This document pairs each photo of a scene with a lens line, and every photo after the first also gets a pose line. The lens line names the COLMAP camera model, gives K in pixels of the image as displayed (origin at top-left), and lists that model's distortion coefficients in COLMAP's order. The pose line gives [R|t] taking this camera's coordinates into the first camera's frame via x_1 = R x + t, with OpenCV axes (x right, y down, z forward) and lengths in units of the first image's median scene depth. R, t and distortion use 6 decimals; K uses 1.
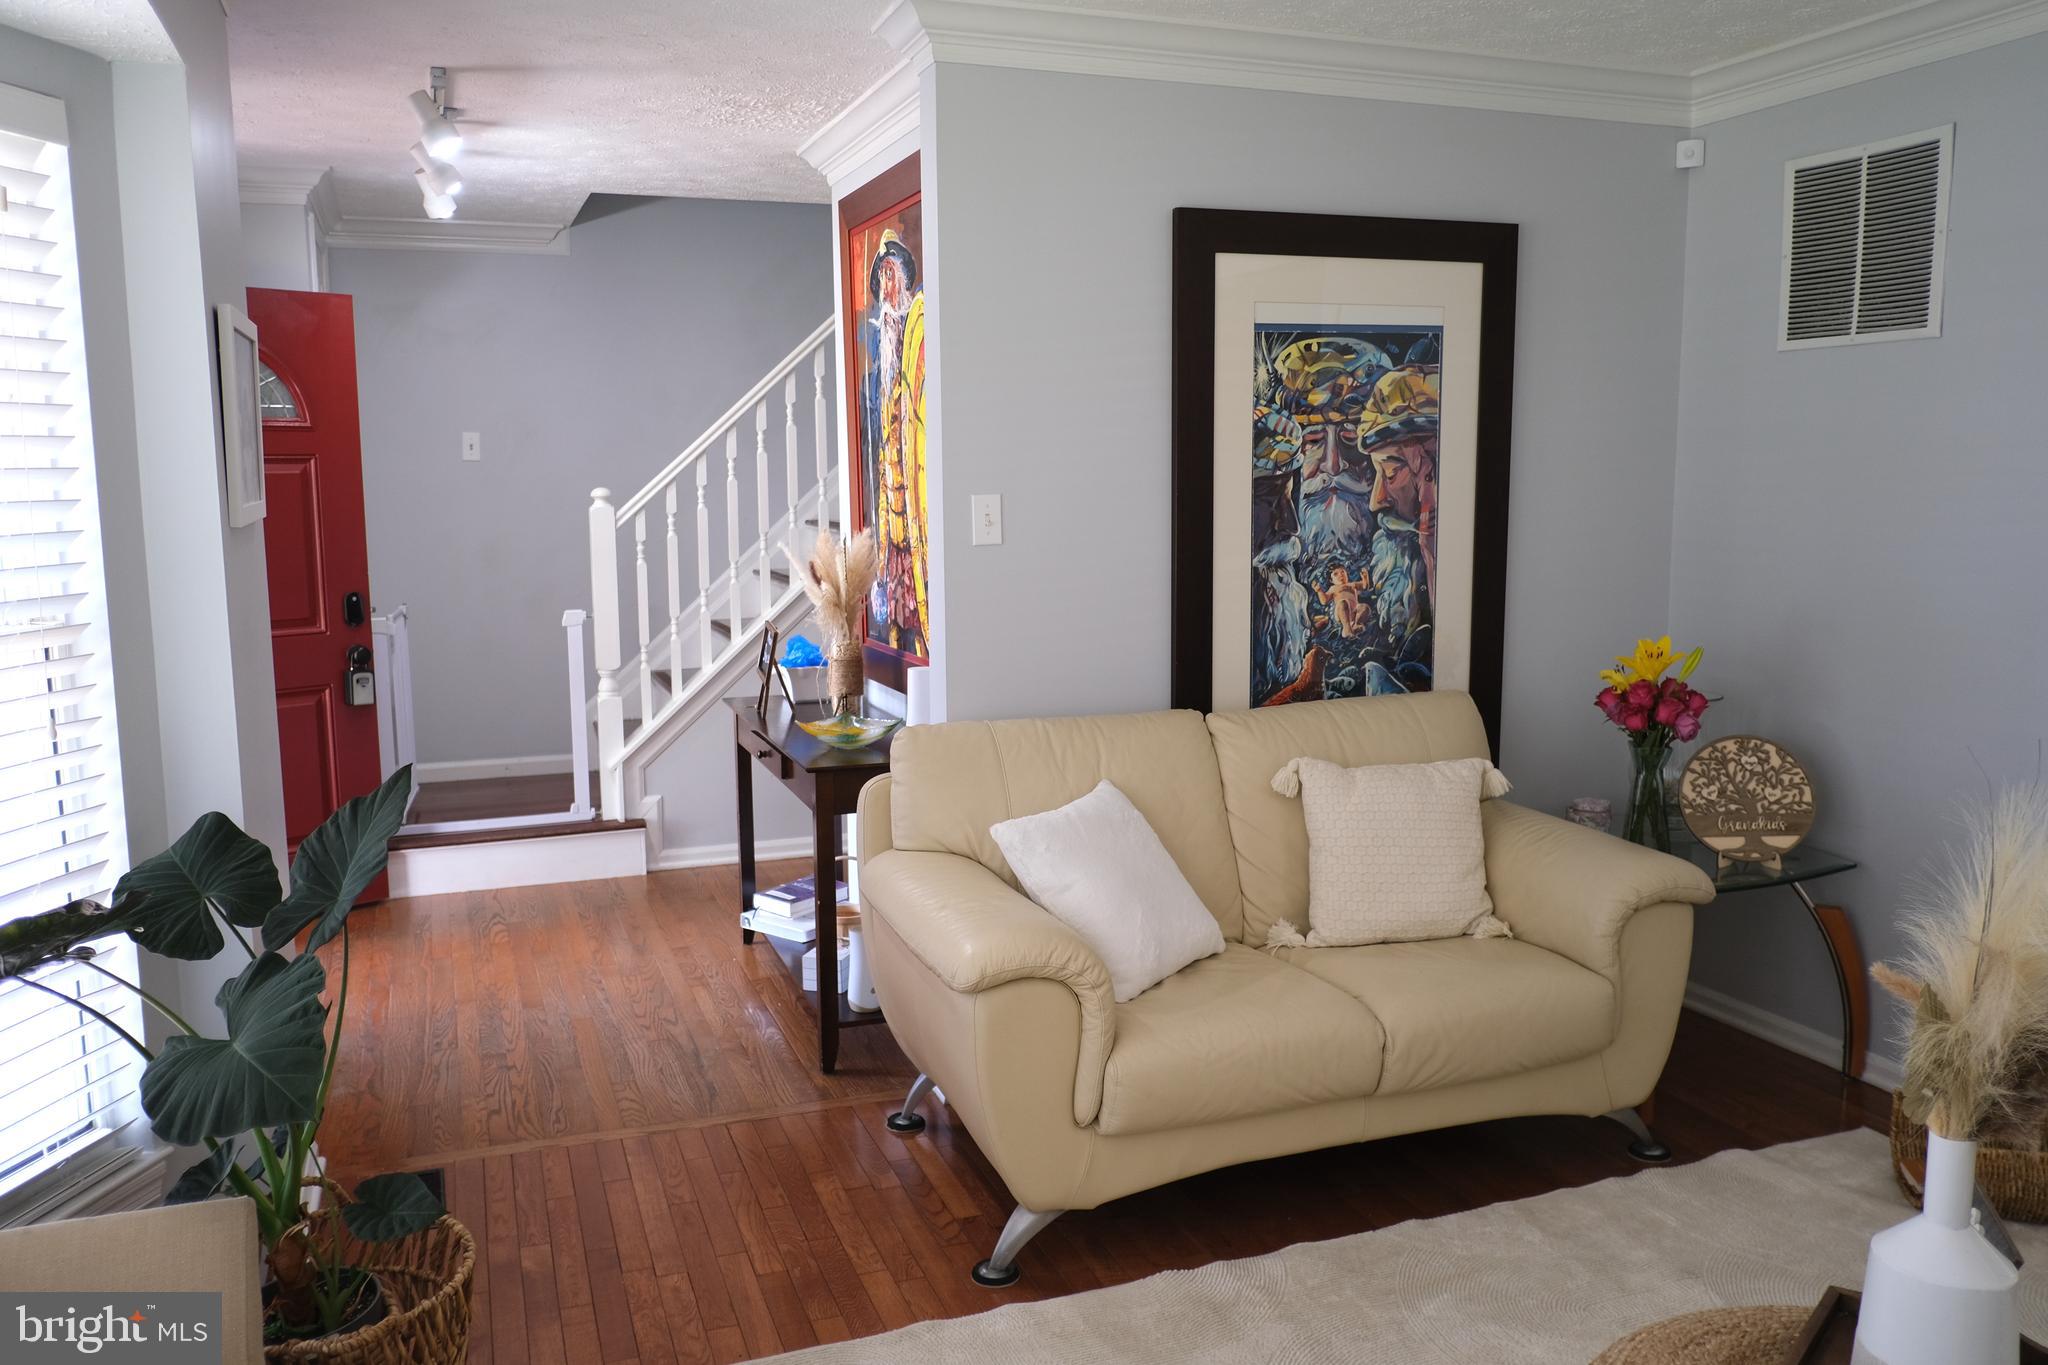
lens RADIAL K [[1595.1, 0, 1023.3], [0, 1595.1, 680.3], [0, 0, 1]] dist [-0.004968, -0.000714]
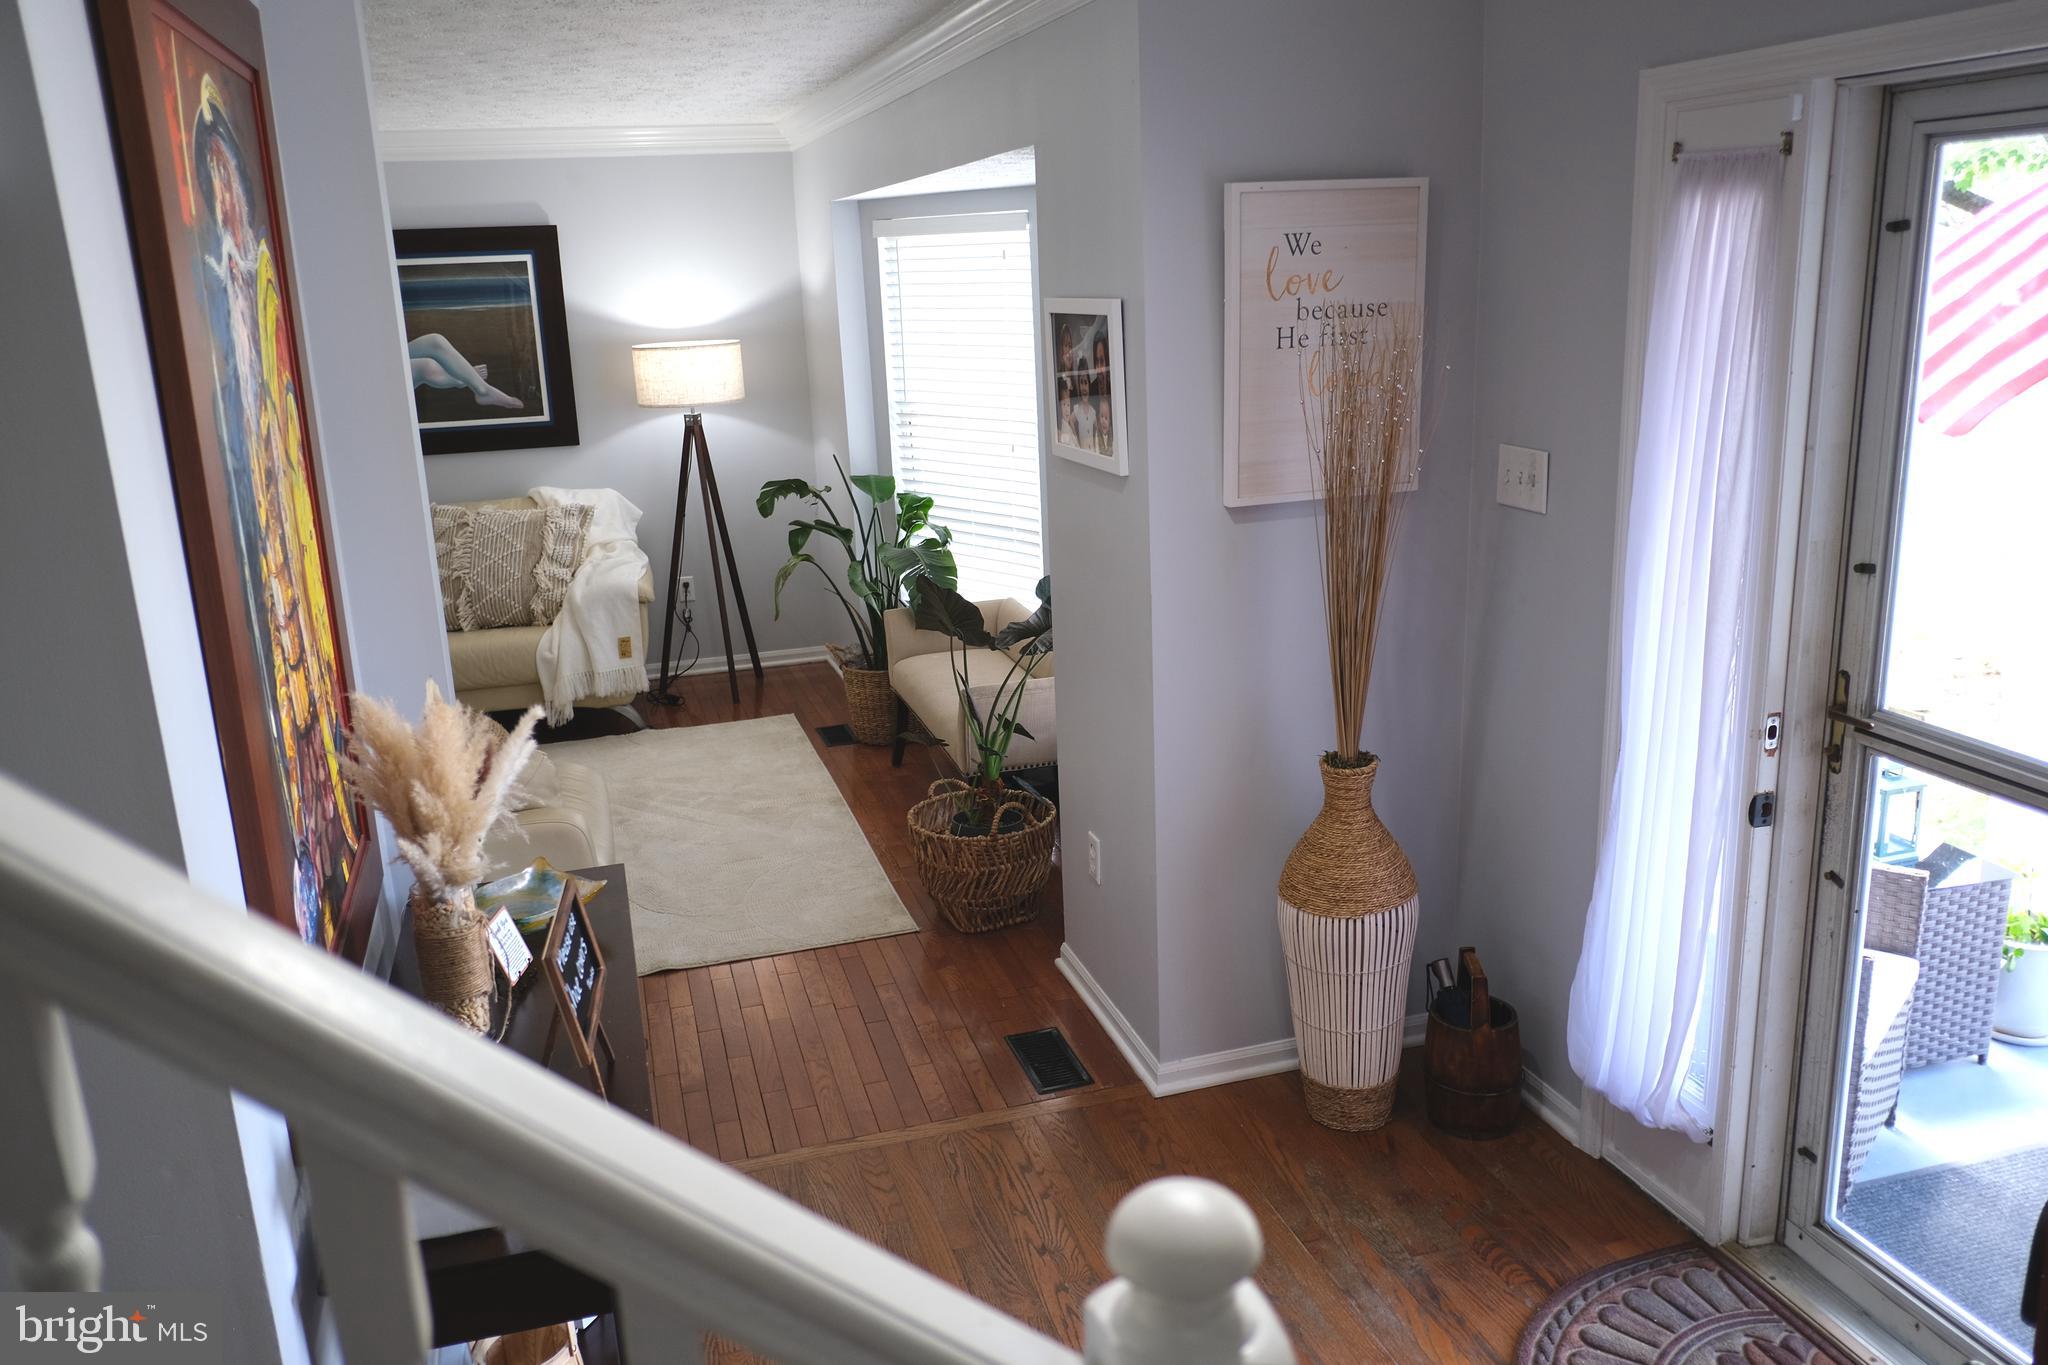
lens RADIAL K [[1595.1, 0, 1025.5], [0, 1595.1, 685.2], [0, 0, 1]] dist [-0.004968, -0.000714]
pose [[-0.996129, 0.025097, 0.084244, -0.347053], [0.056374, 0.917734, 0.393175, -0.281150], [-0.067446, 0.396403, -0.915596, 1.440519]]
